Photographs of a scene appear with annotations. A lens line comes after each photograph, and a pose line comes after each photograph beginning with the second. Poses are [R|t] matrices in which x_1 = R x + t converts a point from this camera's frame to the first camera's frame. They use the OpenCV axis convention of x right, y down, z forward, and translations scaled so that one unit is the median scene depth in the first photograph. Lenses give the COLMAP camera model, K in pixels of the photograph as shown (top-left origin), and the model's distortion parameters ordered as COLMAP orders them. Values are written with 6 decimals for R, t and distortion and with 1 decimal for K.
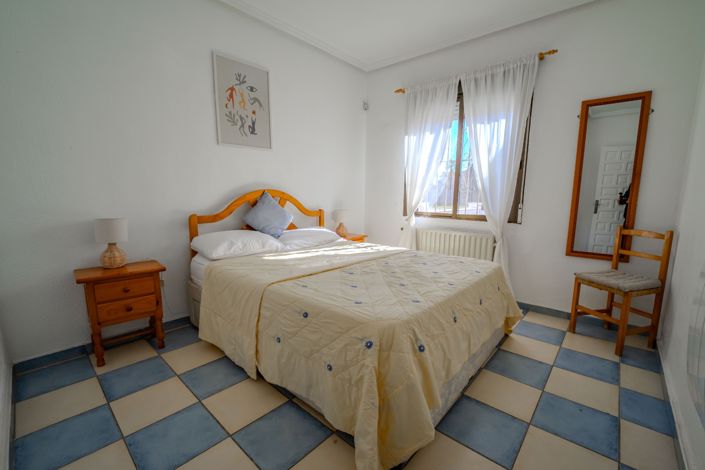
lens RADIAL K [[296.0, 0, 353.4], [0, 296.0, 236.0], [0, 0, 1]] dist [0.002008, -0.001572]
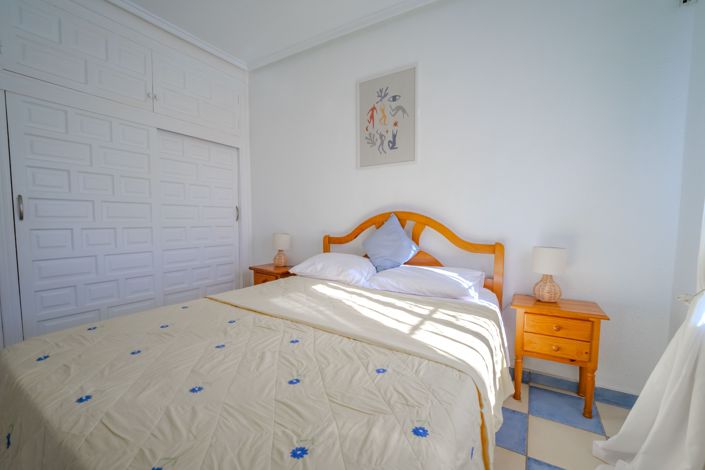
lens RADIAL K [[296.0, 0, 352.2], [0, 296.0, 239.2], [0, 0, 1]] dist [0.002008, -0.001572]
pose [[0.169562, 0.069298, -0.983080, 0.537480], [-0.133030, 0.990005, 0.046841, -0.109539], [0.976500, 0.122837, 0.177086, 0.788497]]
